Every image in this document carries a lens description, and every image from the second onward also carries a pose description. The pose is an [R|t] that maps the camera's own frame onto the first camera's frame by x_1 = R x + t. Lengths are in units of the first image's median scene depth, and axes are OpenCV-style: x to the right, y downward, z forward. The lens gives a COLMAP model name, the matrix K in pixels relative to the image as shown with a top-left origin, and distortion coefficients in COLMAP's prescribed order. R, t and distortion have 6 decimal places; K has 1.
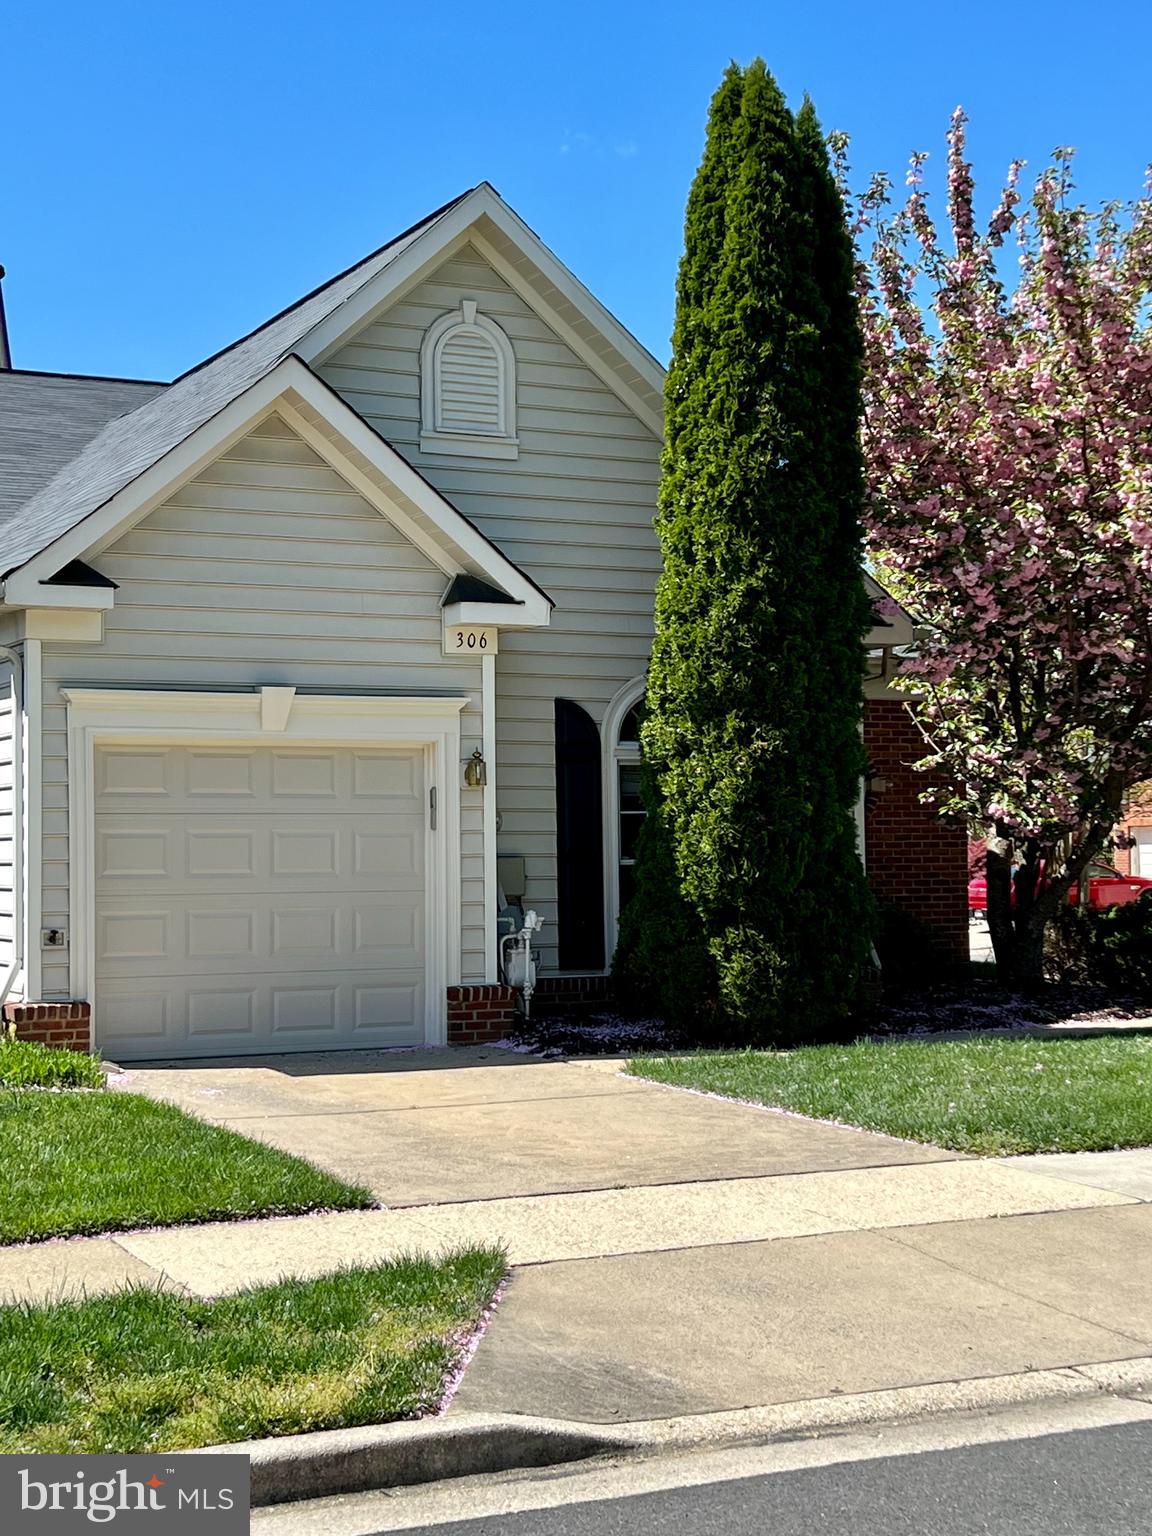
lens RADIAL K [[2456.3, 0, 576.0], [0, 2456.3, 768.0], [0, 0, 1]] dist [0.053330, 0.015018]
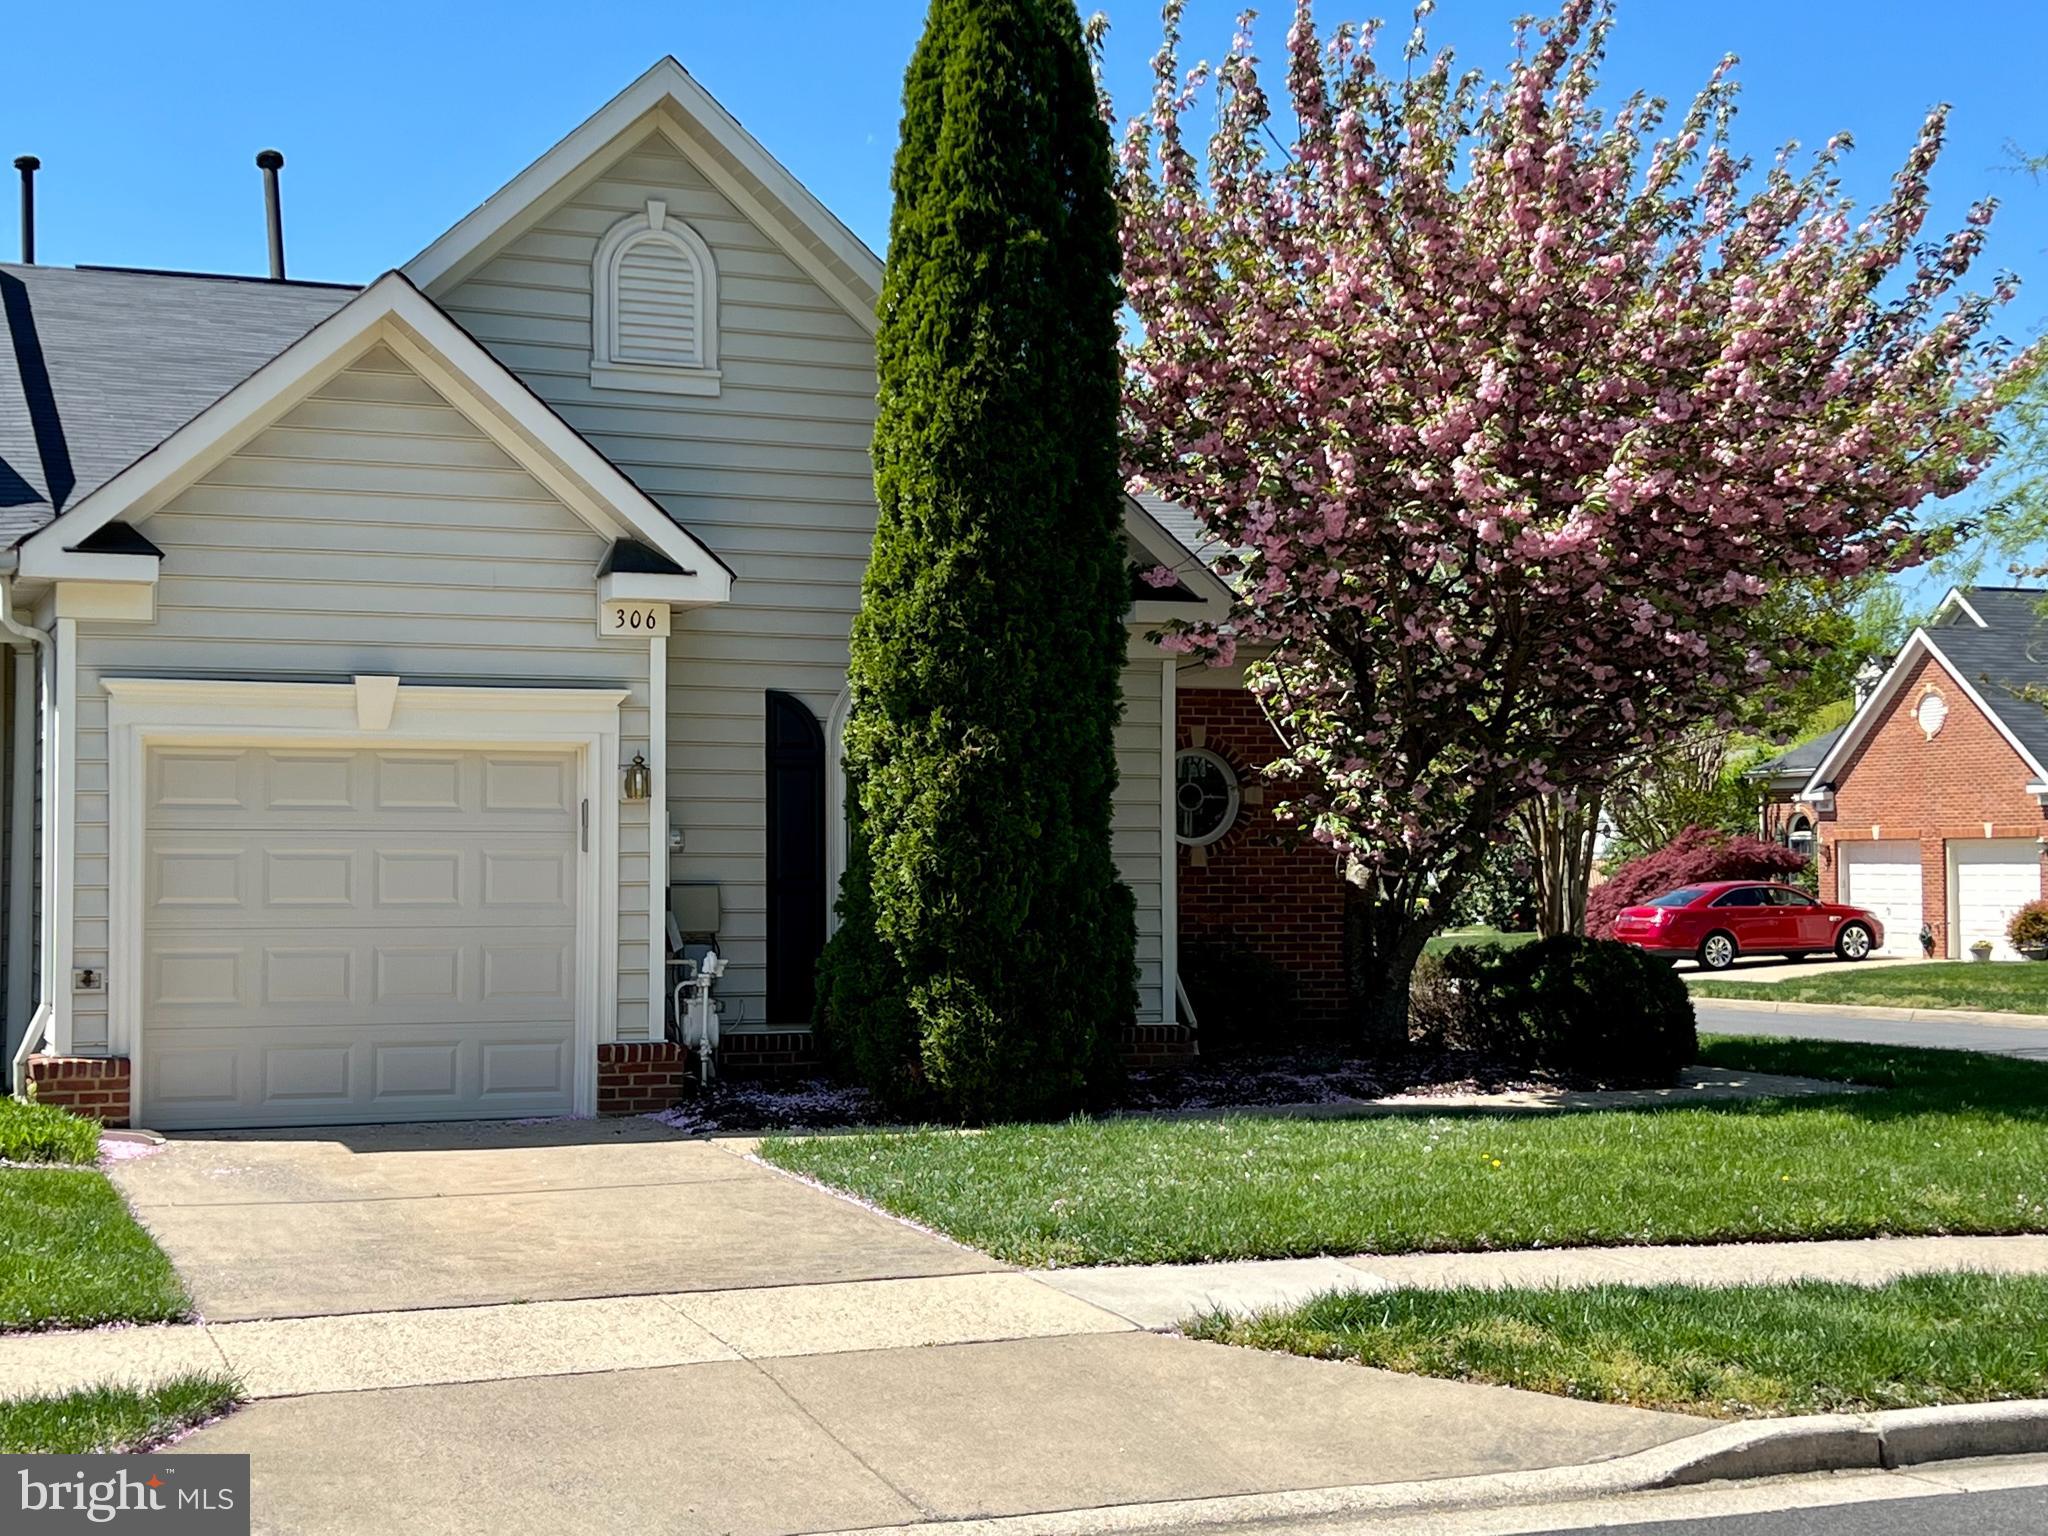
lens RADIAL K [[3058.9, 0, 1024.0], [0, 3058.9, 768.0], [0, 0, 1]] dist [-0.000255, 0.069391]
pose [[0.997469, 0.006560, -0.070800, 0.160131], [-0.006333, 0.999974, 0.003432, -0.006946], [0.070820, -0.002975, 0.997485, -0.001798]]
